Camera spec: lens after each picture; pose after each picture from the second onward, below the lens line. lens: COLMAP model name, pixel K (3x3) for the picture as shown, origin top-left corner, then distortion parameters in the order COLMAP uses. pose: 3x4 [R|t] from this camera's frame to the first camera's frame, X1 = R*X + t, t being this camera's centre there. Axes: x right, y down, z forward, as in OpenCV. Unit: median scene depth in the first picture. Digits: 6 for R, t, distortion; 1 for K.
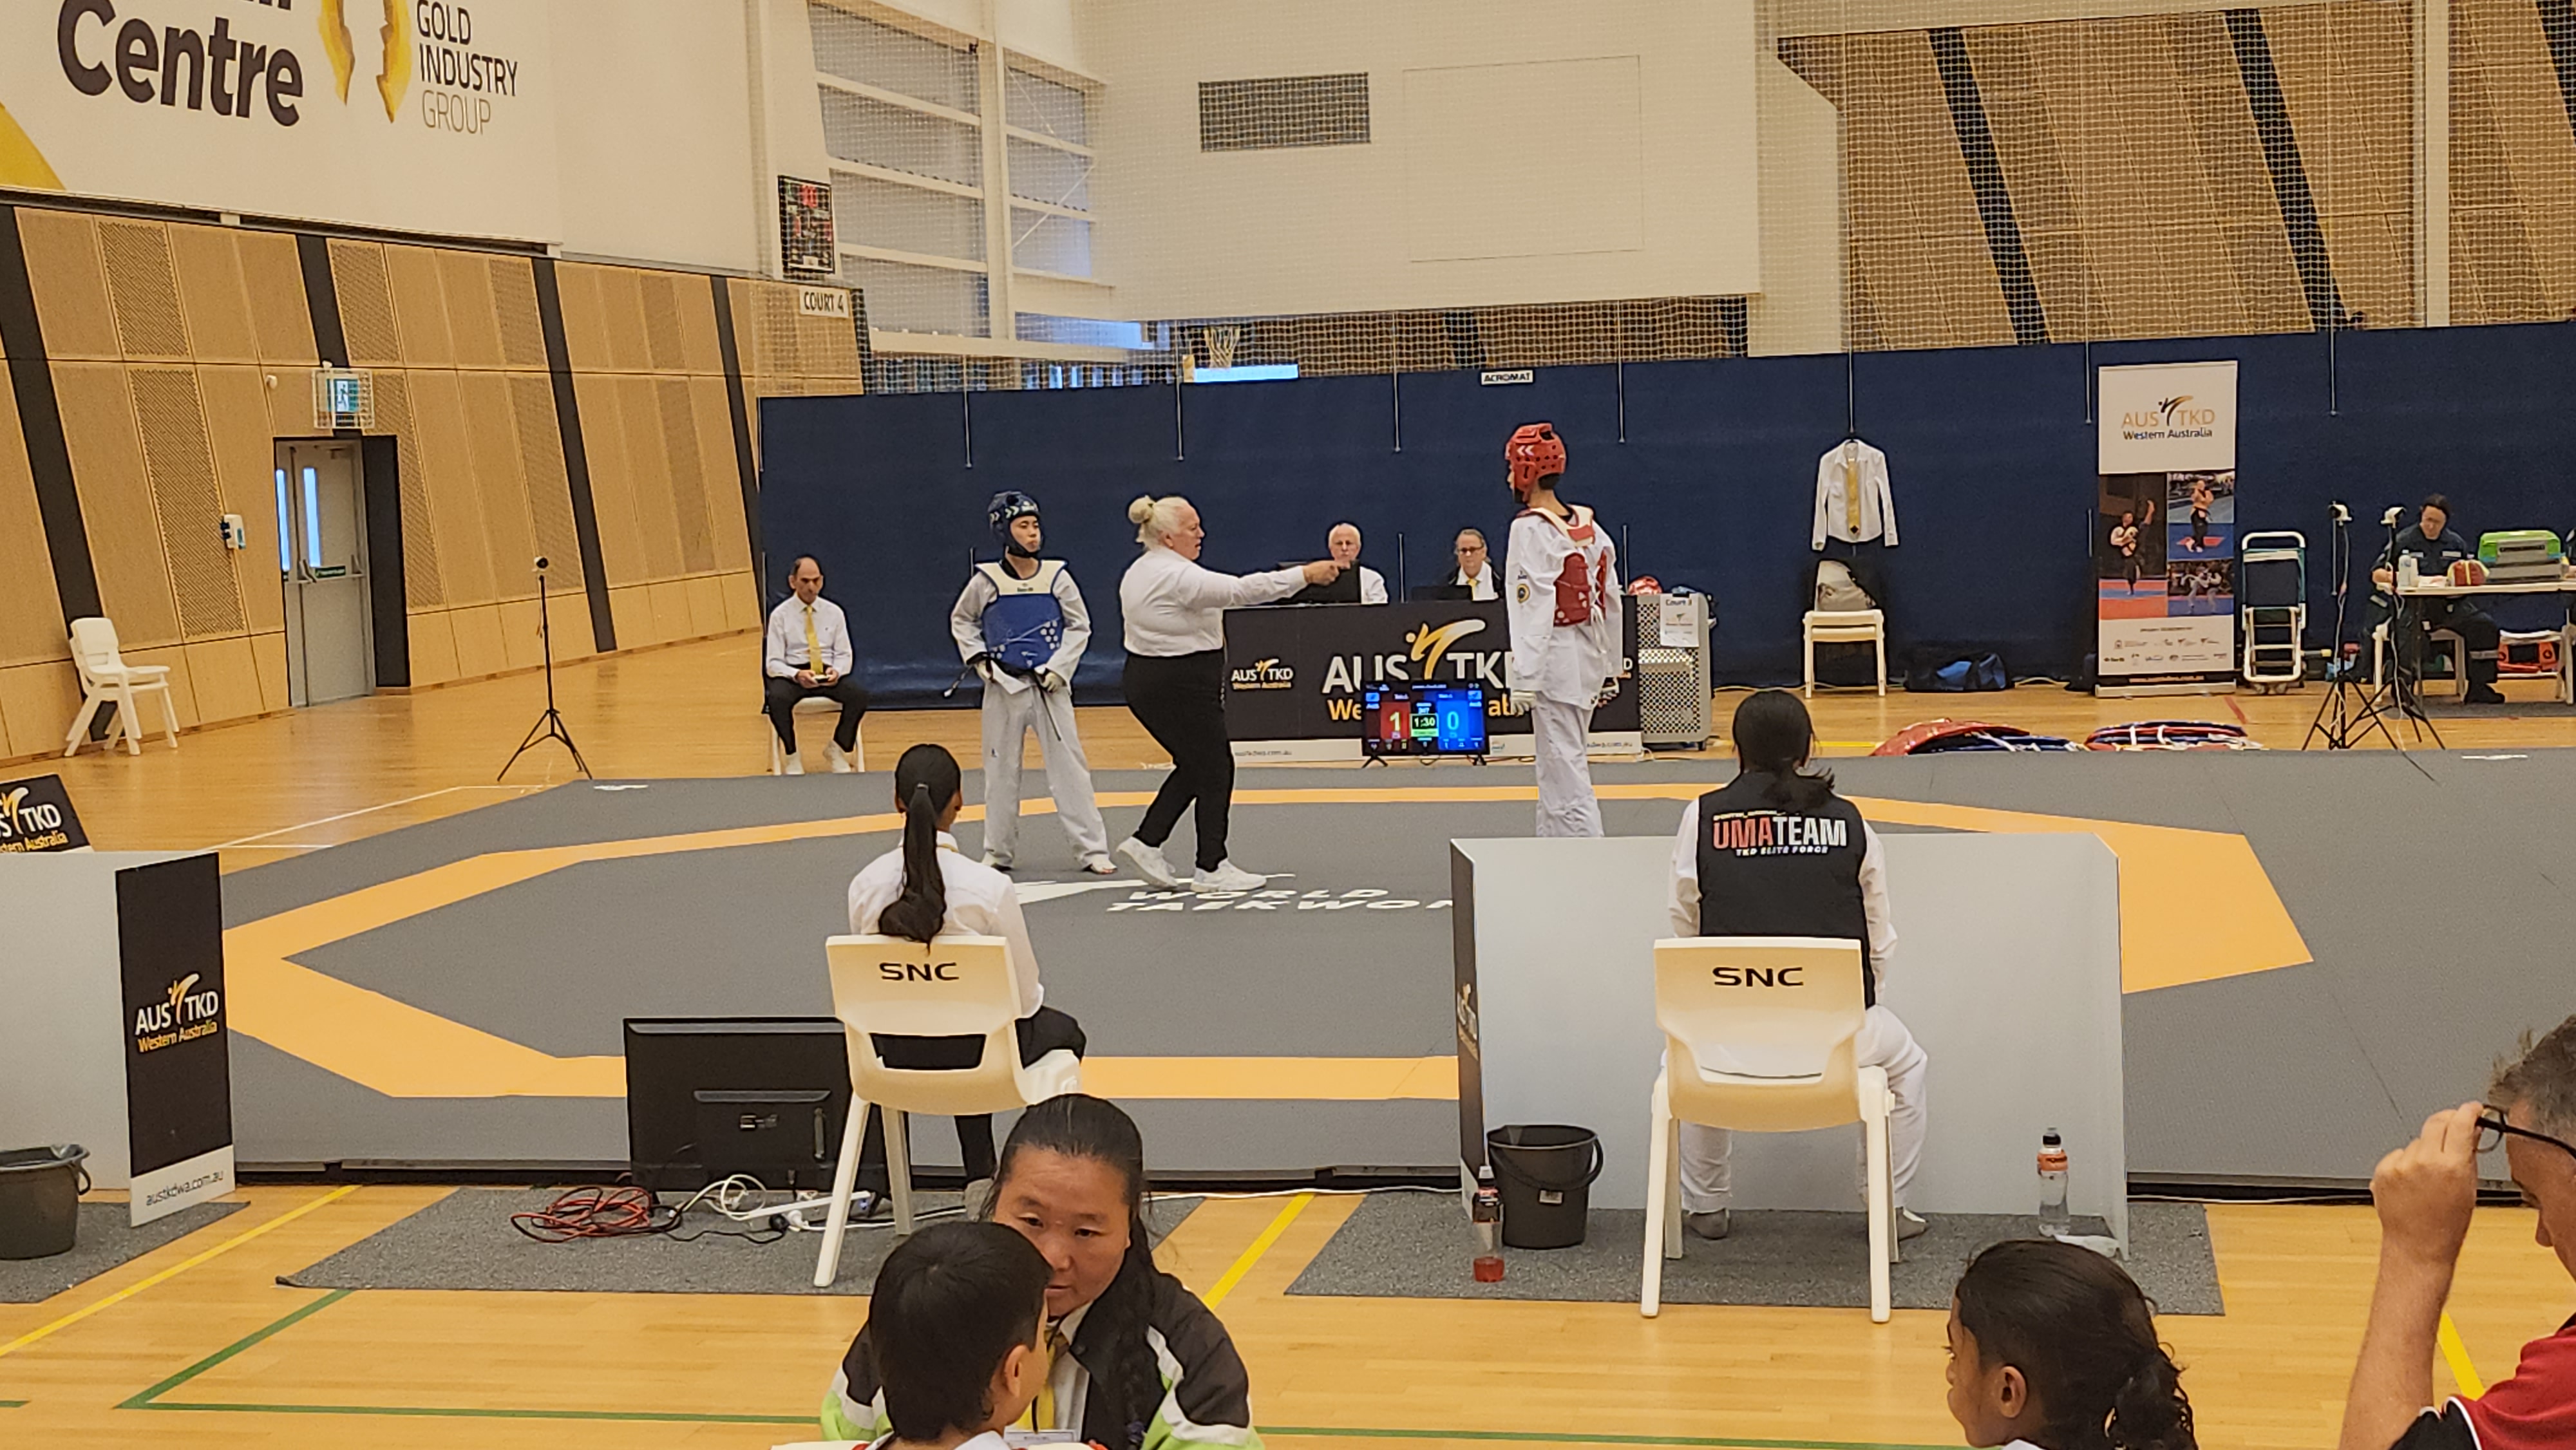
lens RADIAL K [[3630.8, 0, 1288.0], [0, 3630.8, 725.0], [0, 0, 1]] dist [0.139771, -0.305028]
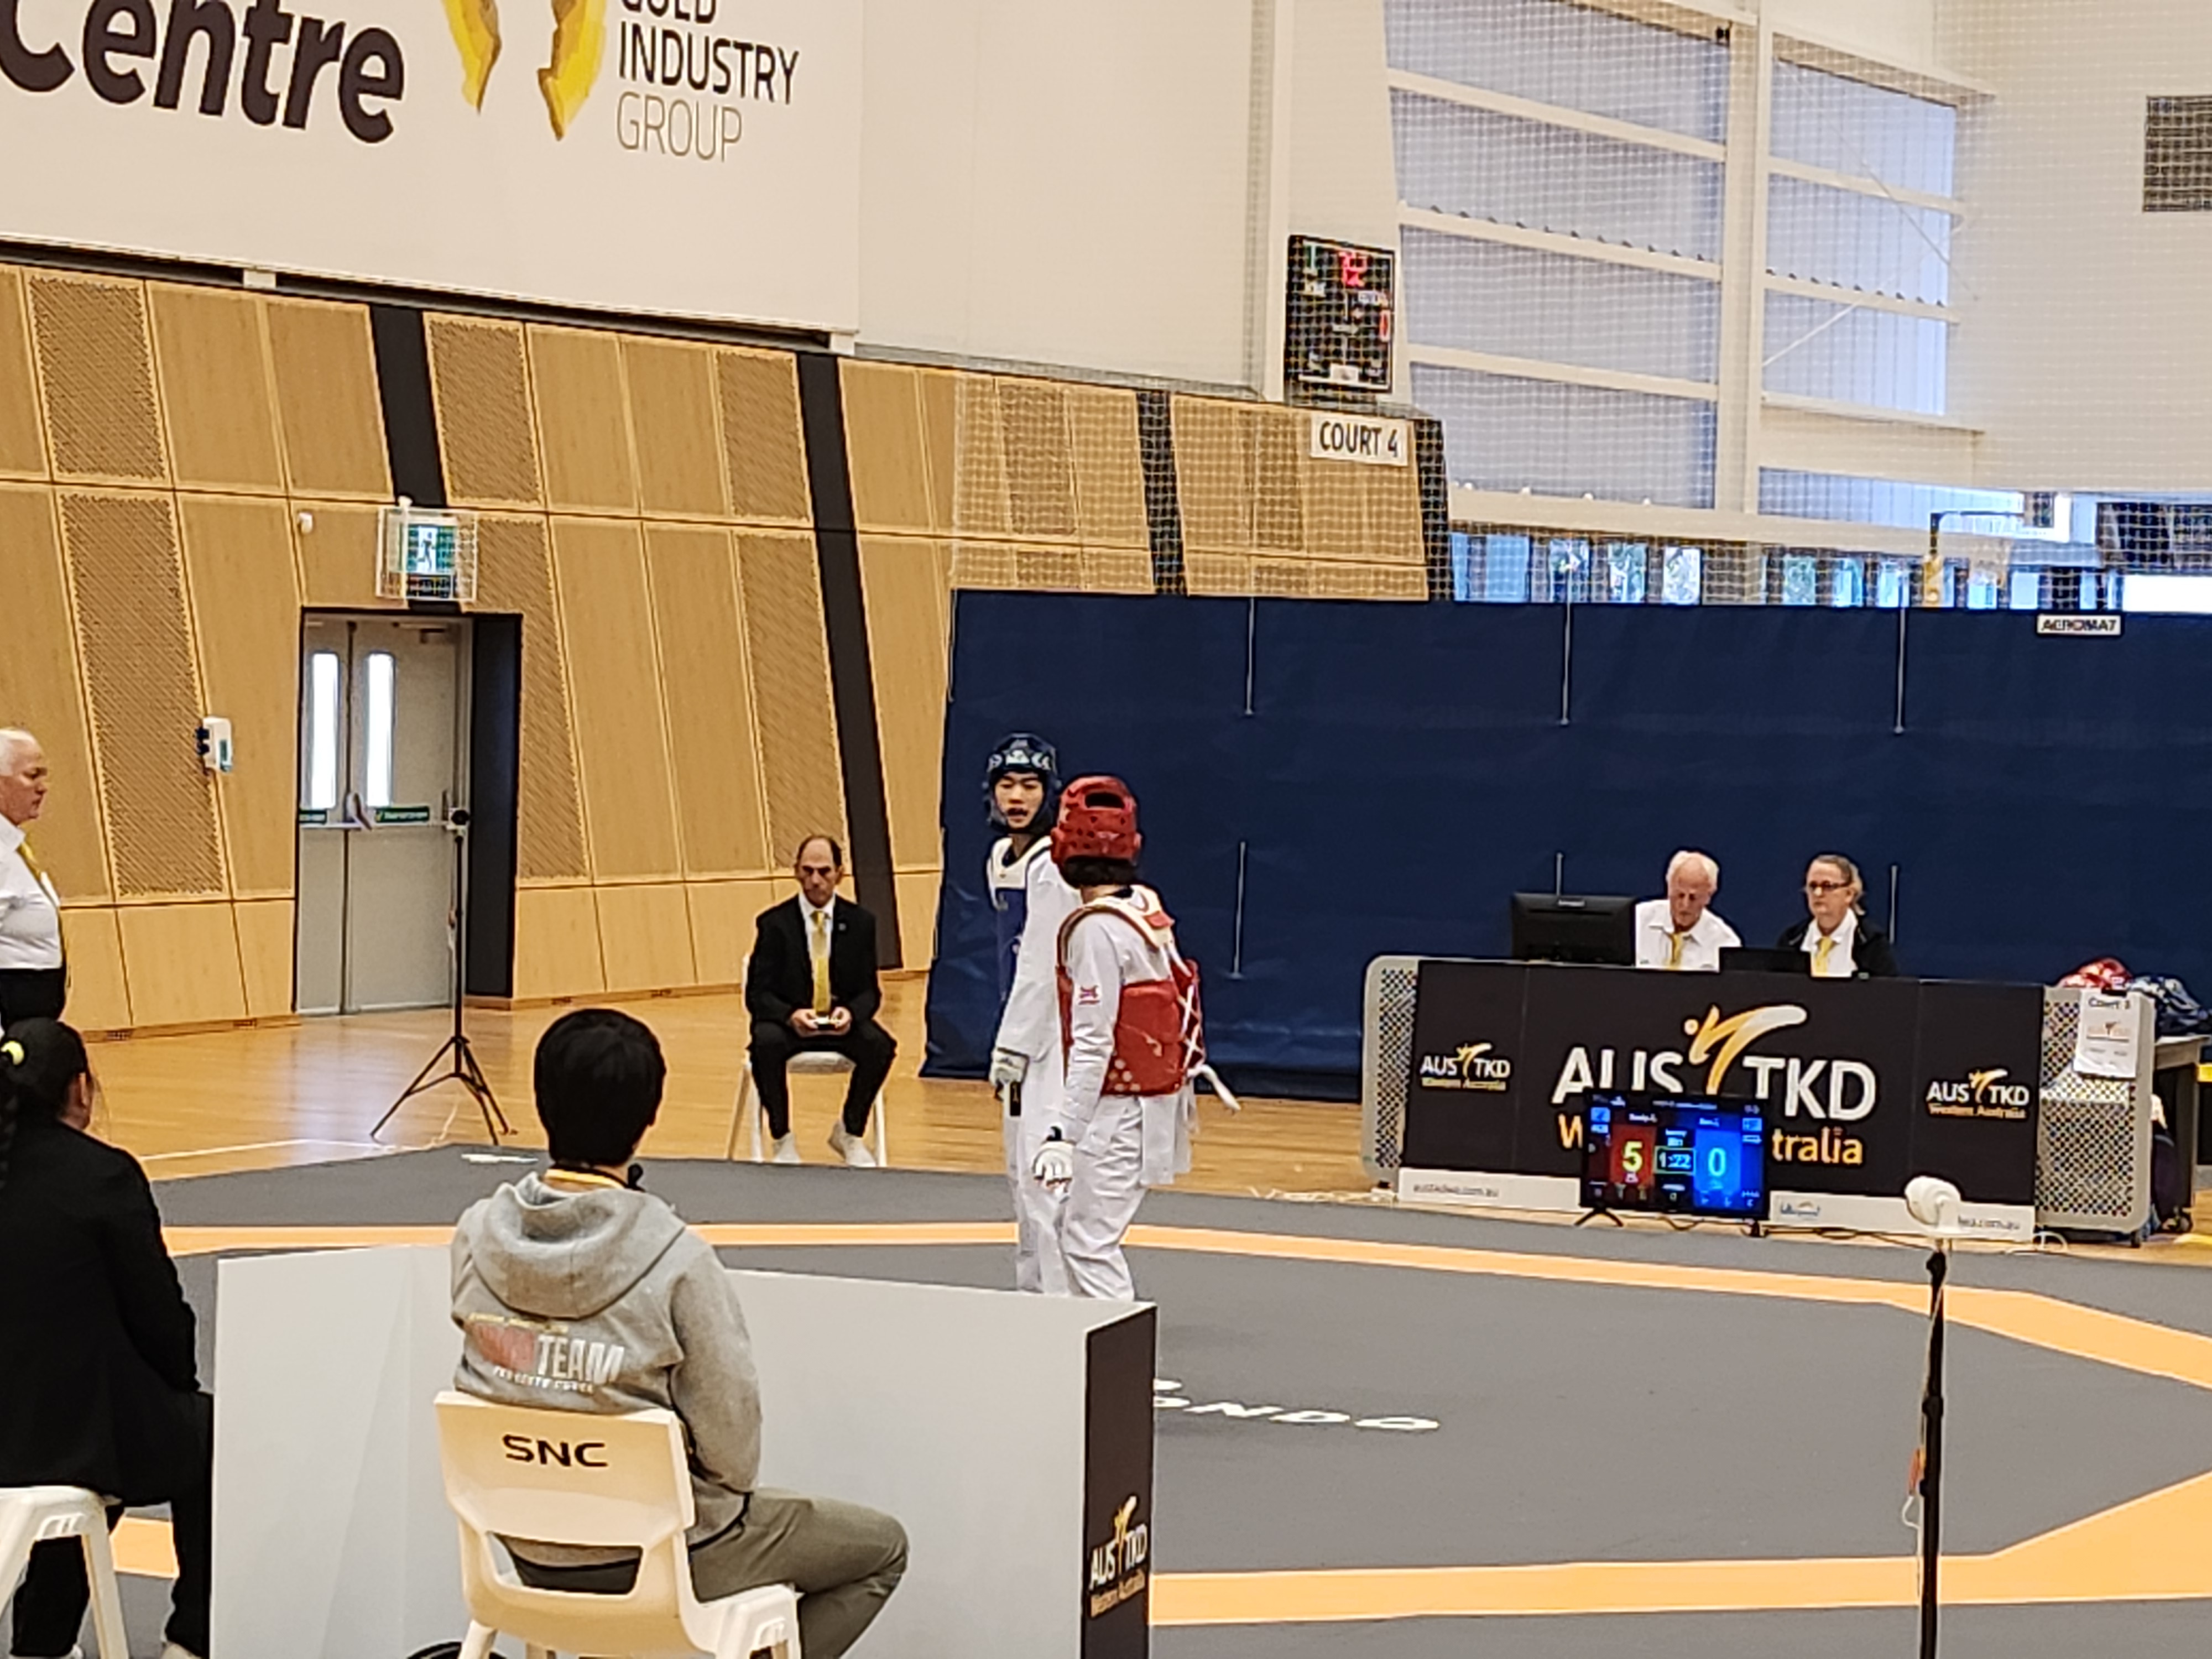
lens RADIAL K [[6435.3, 0, 1115.7], [0, 6435.3, 903.0], [0, 0, 1]] dist [0.259531, -1.540892]
pose [[0.956945, 0.072710, -0.281014, 0.197283], [-0.083640, 0.996128, -0.027081, -0.005296], [0.277957, 0.049419, 0.959322, -0.082619]]
